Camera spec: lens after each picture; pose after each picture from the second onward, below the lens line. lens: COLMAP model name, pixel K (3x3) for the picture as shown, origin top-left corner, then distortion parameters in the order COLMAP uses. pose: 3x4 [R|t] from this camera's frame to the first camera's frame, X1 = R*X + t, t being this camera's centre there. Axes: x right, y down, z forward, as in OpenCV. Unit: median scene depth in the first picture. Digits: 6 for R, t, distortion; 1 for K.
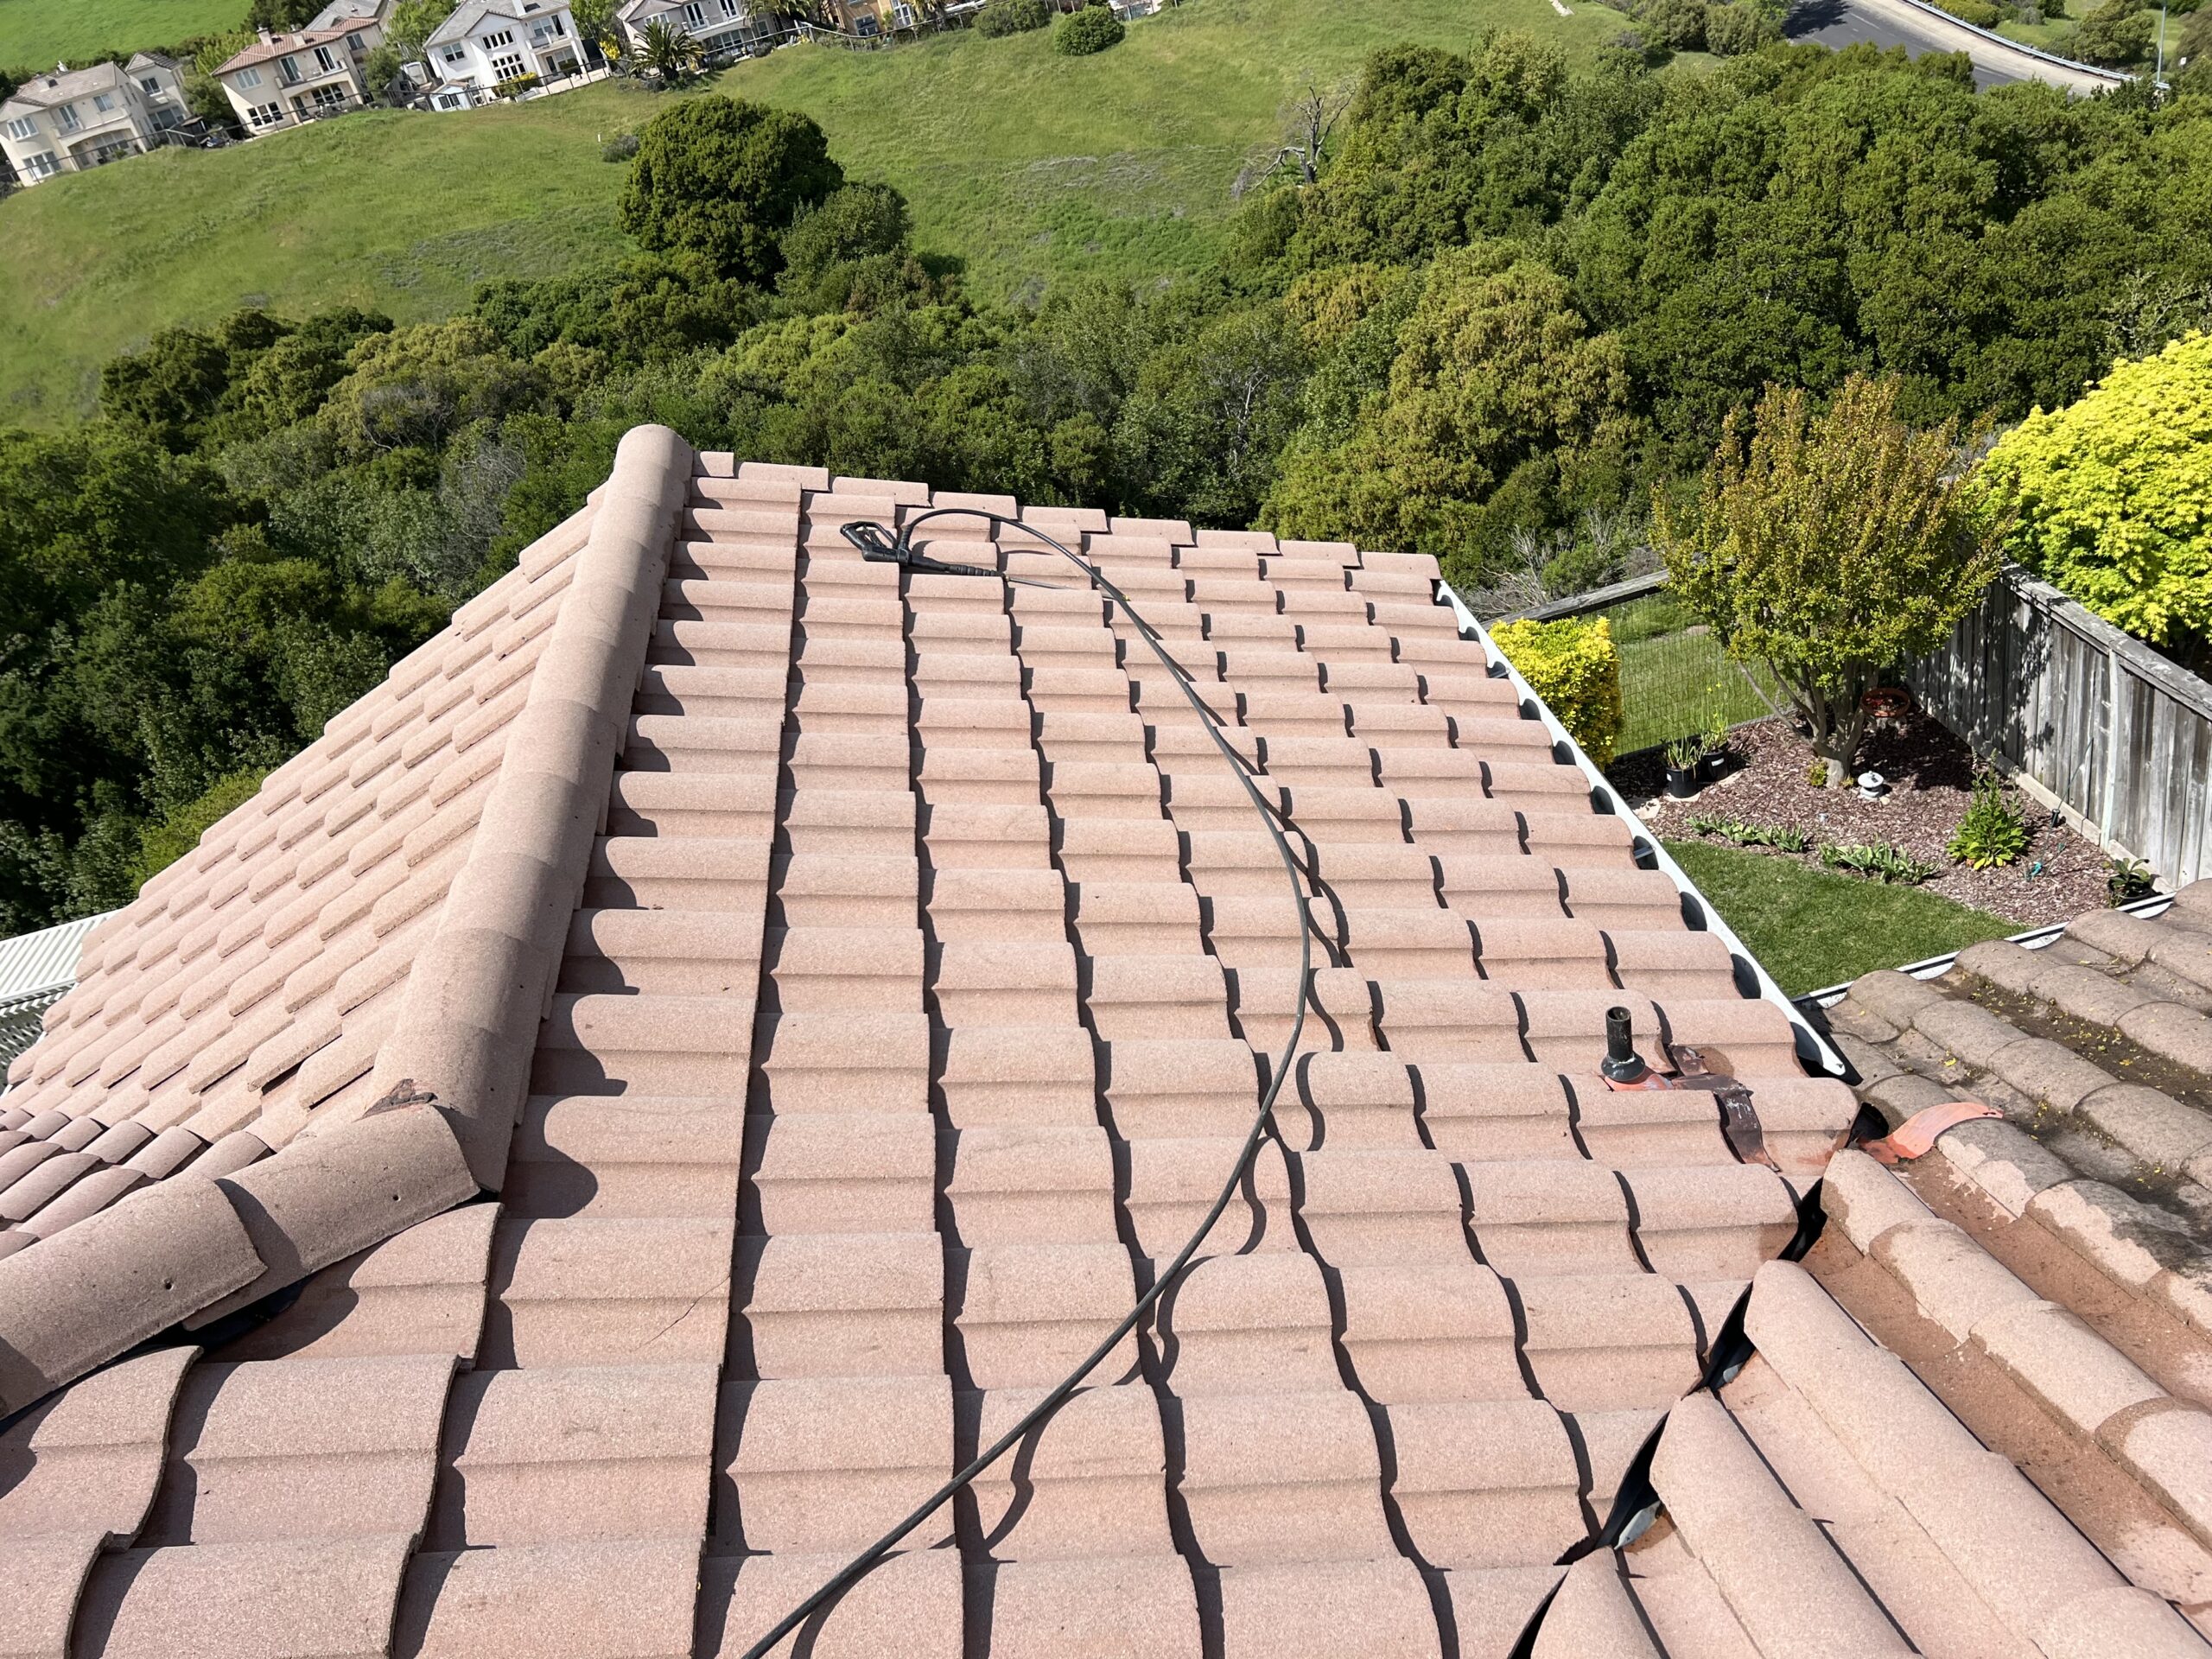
lens RADIAL K [[1683.5, 0, 1119.2], [0, 1683.5, 833.4], [0, 0, 1]] dist [0.044530, -0.037808]
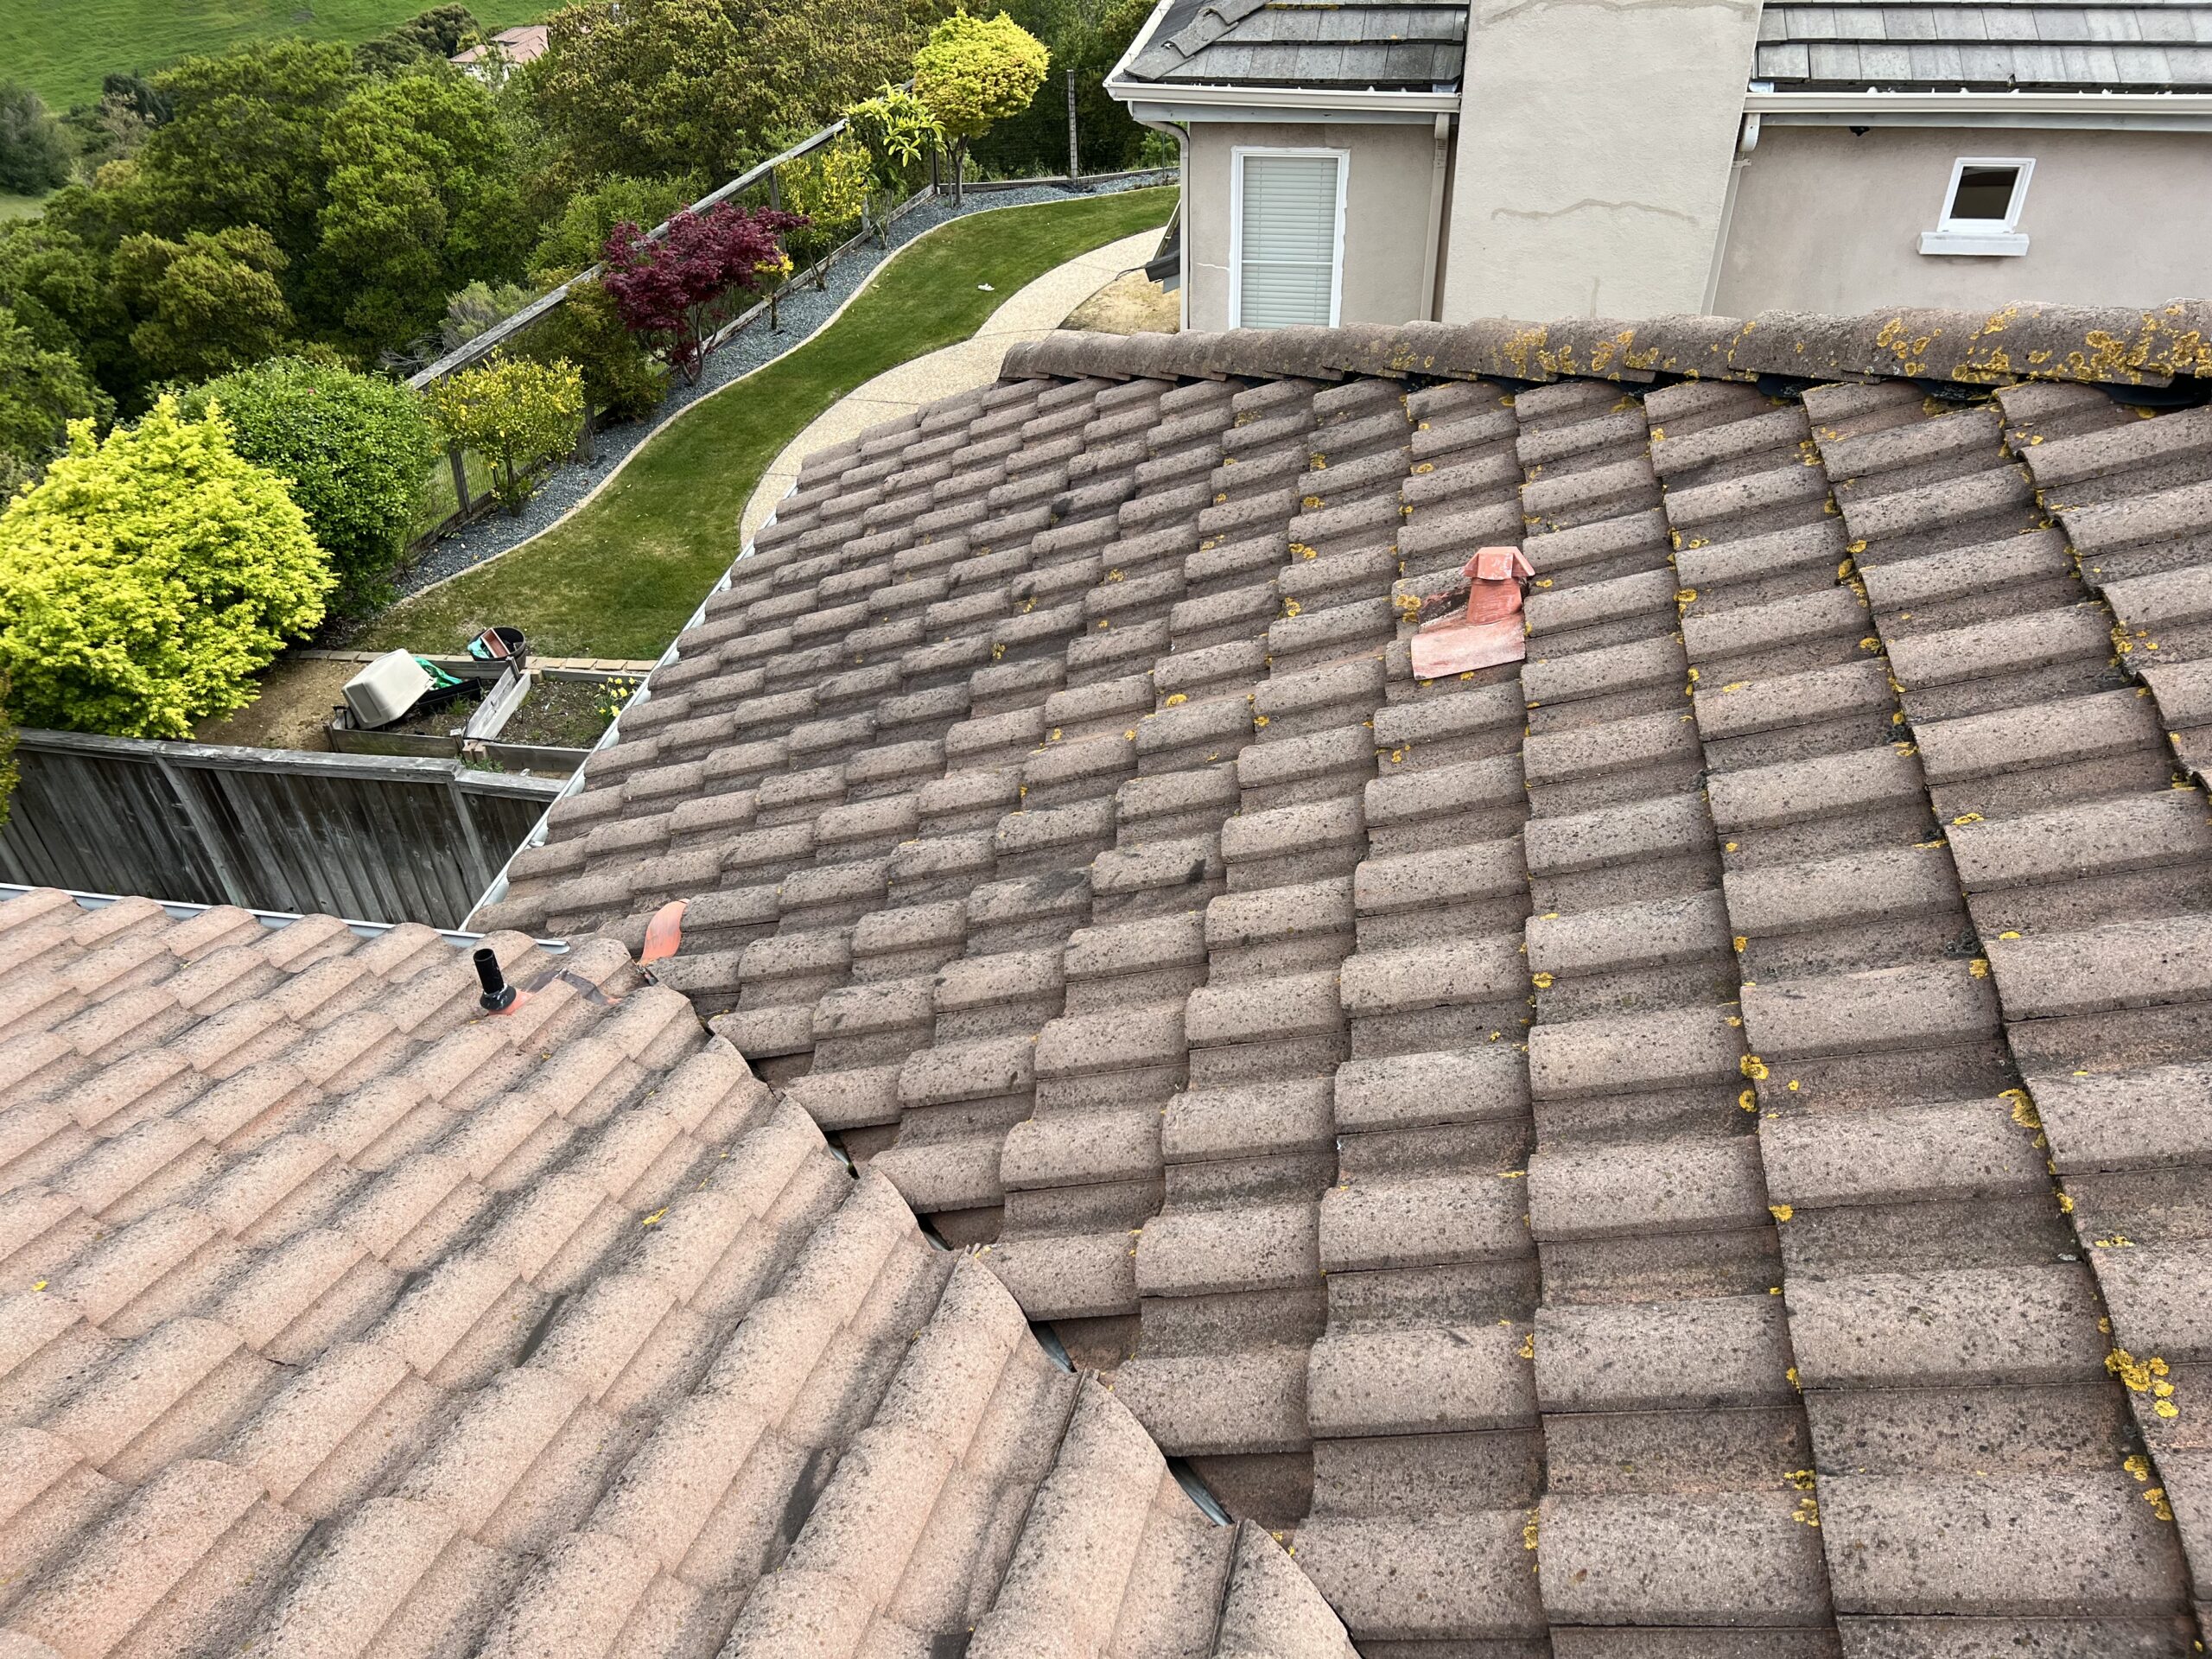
lens RADIAL K [[1674.4, 0, 1106.1], [0, 1674.4, 816.4], [0, 0, 1]] dist [0.062321, -0.064246]
pose [[0.330739, -0.387540, 0.860479, -0.160859], [0.482044, 0.853248, 0.199002, -0.000381], [-0.811323, 0.348971, 0.469013, 0.017583]]
